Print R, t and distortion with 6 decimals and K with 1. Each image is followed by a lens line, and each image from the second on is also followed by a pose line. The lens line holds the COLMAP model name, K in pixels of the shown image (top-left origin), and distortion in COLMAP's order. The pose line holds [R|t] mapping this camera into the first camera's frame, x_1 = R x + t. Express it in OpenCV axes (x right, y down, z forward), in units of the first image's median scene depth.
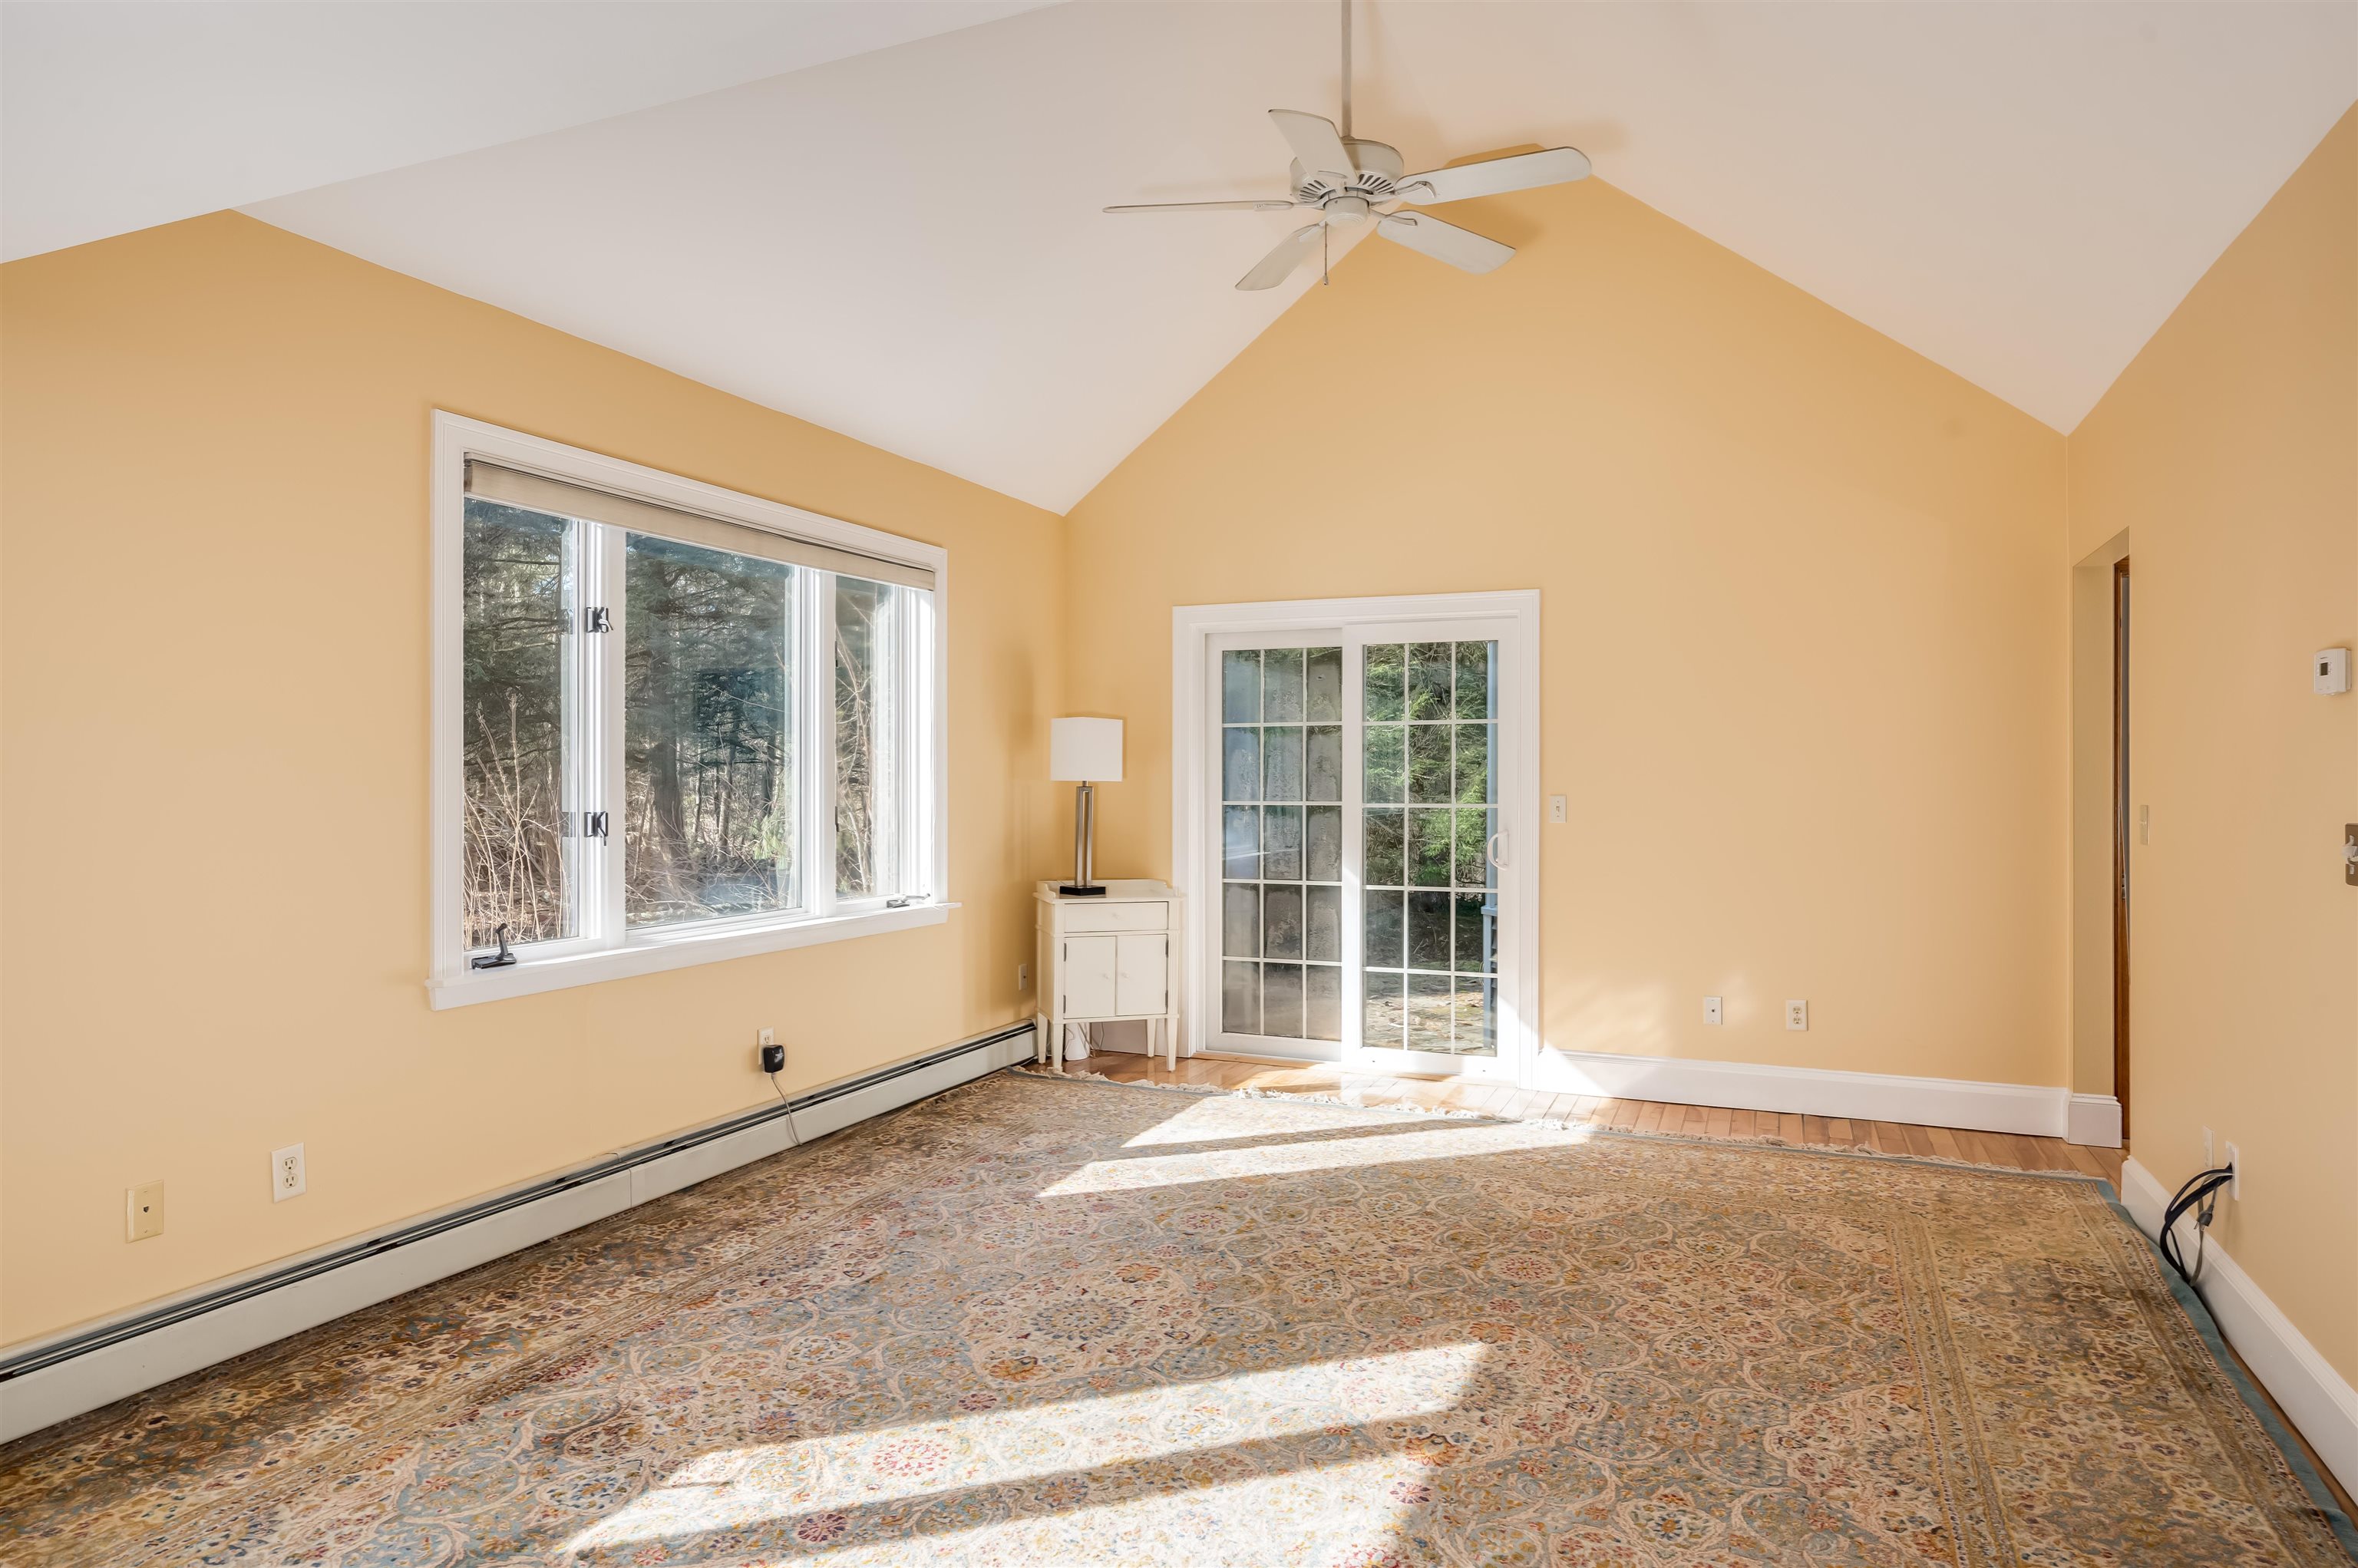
lens RADIAL K [[1368.6, 0, 1179.0], [0, 1368.6, 784.0], [0, 0, 1]] dist [0.000572, -0.000762]
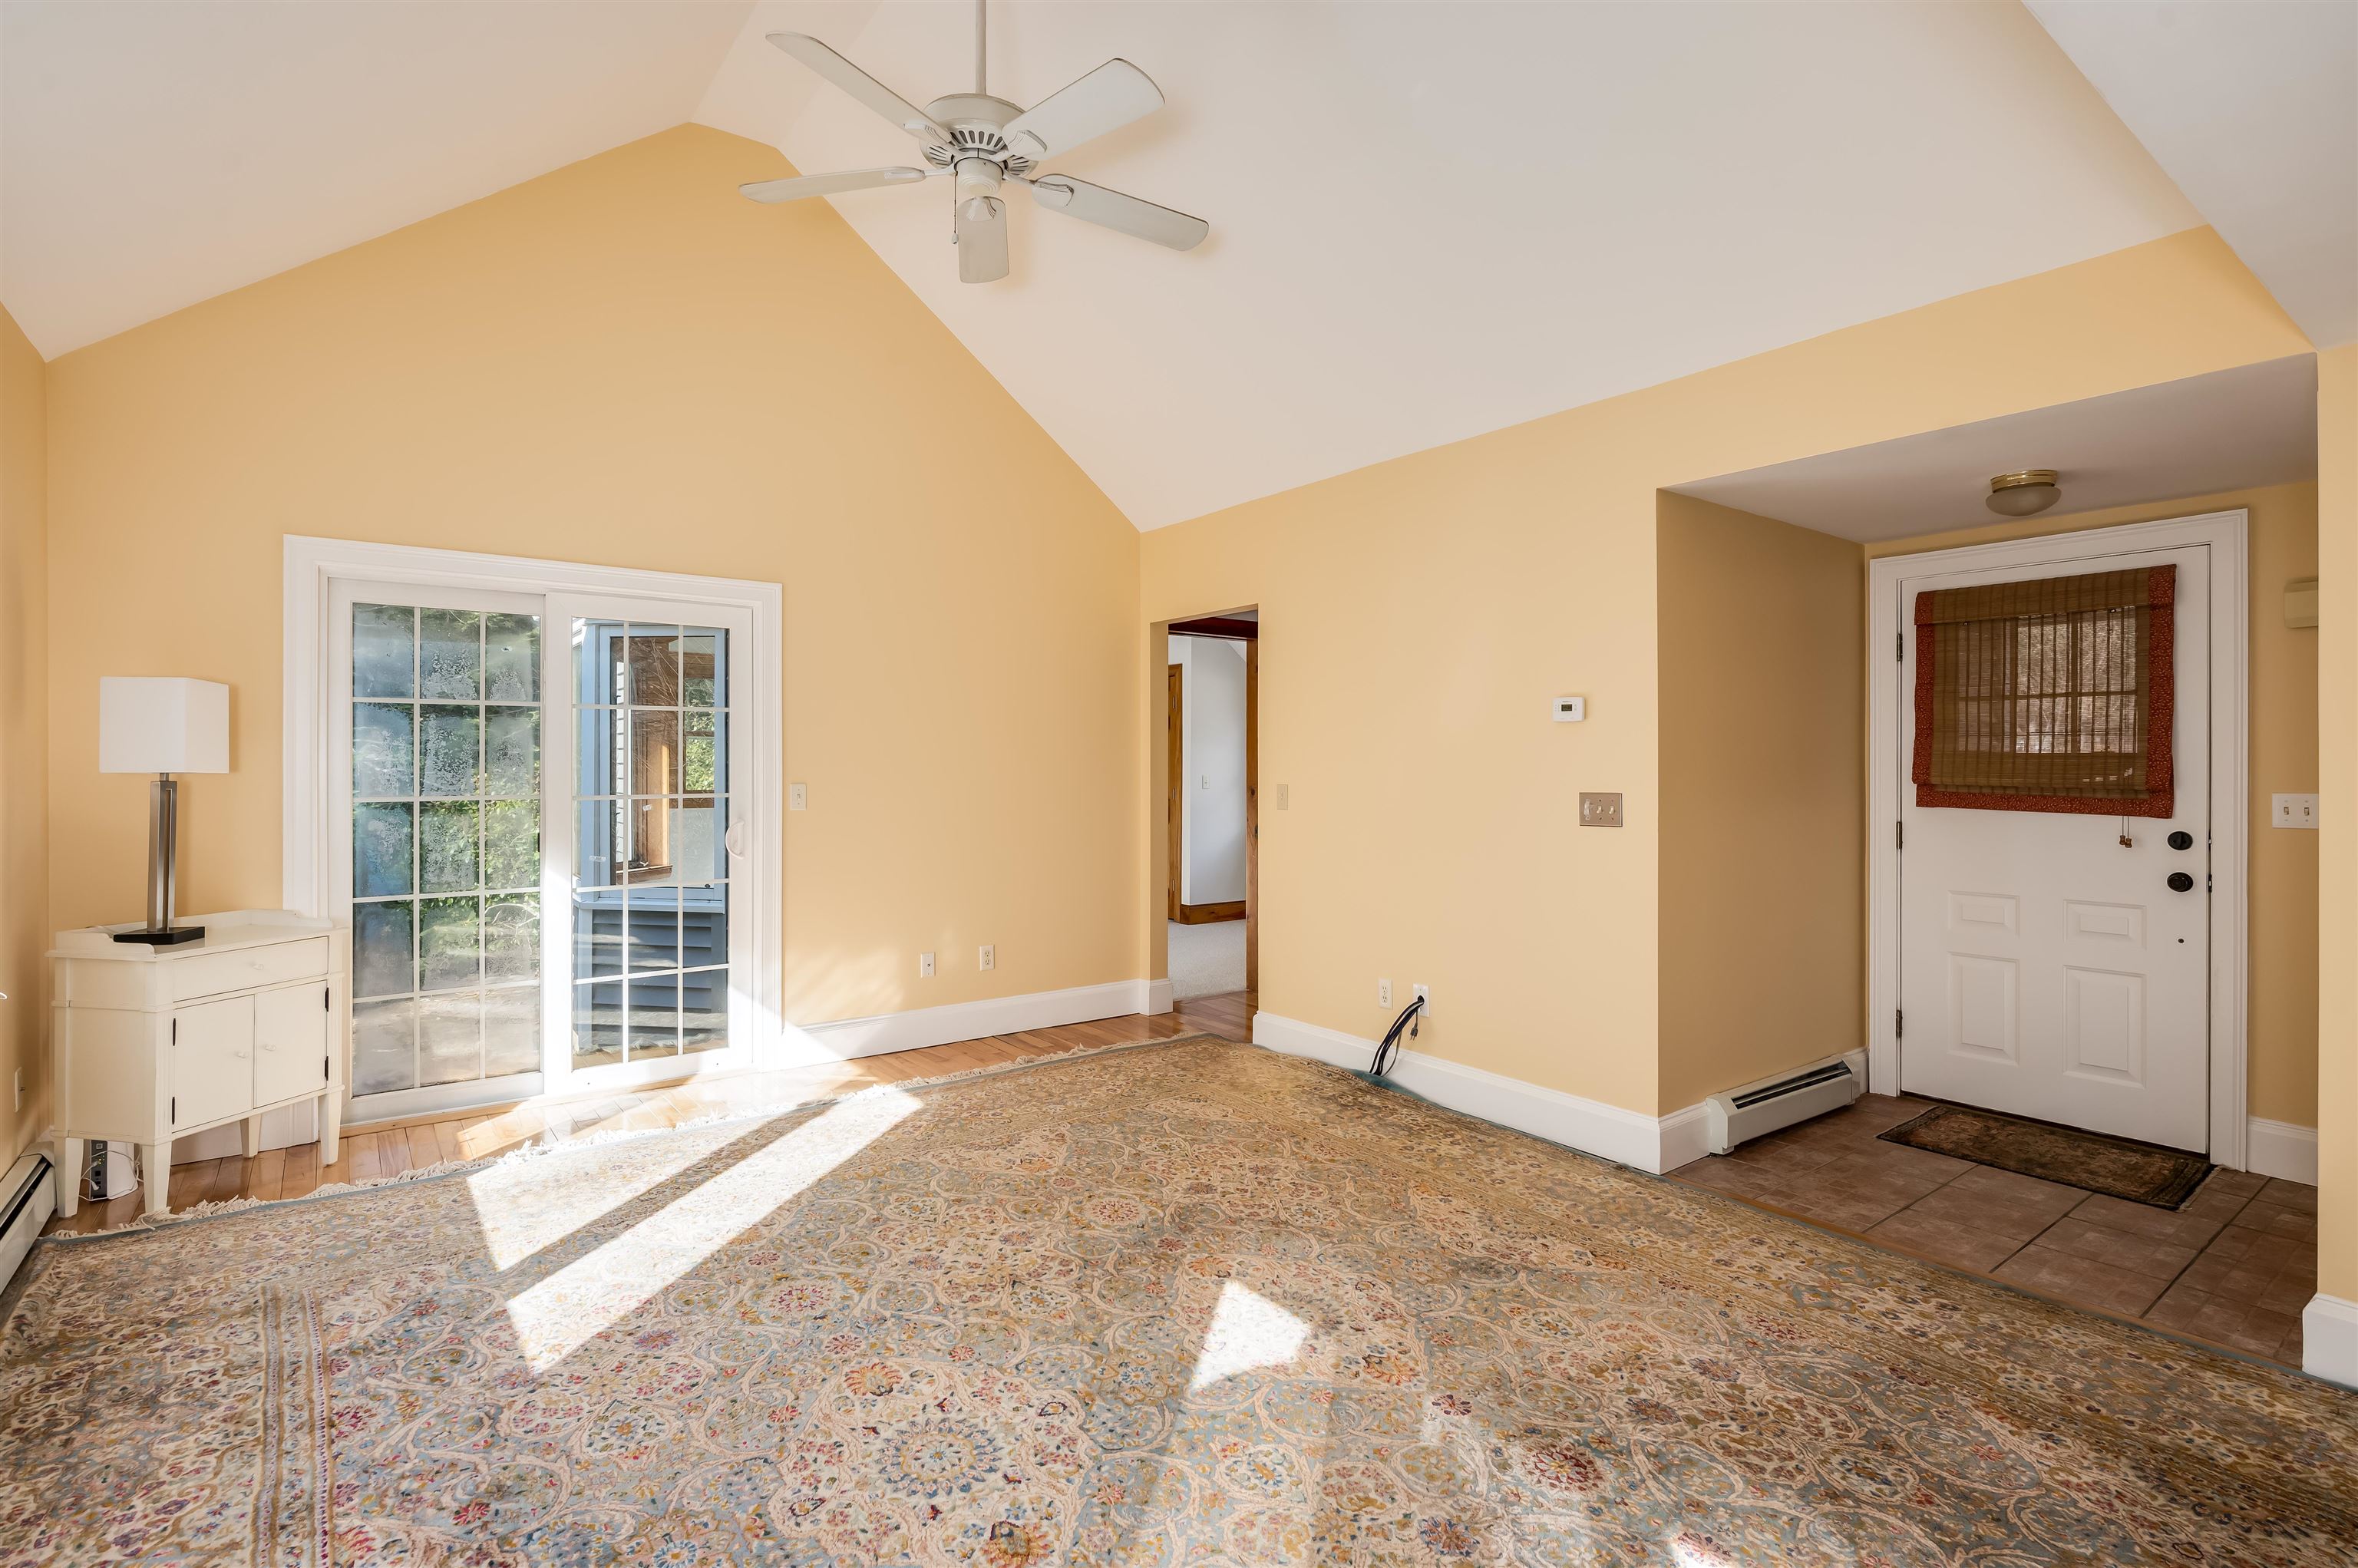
lens RADIAL K [[1118.1, 0, 1179.0], [0, 1118.1, 784.0], [0, 0, 1]] dist [0.001490, -0.000078]
pose [[0.497265, -0.013654, 0.867491, -0.423488], [0.003554, 0.999900, 0.013701, -0.003256], [-0.867591, -0.003730, 0.497264, 0.427406]]
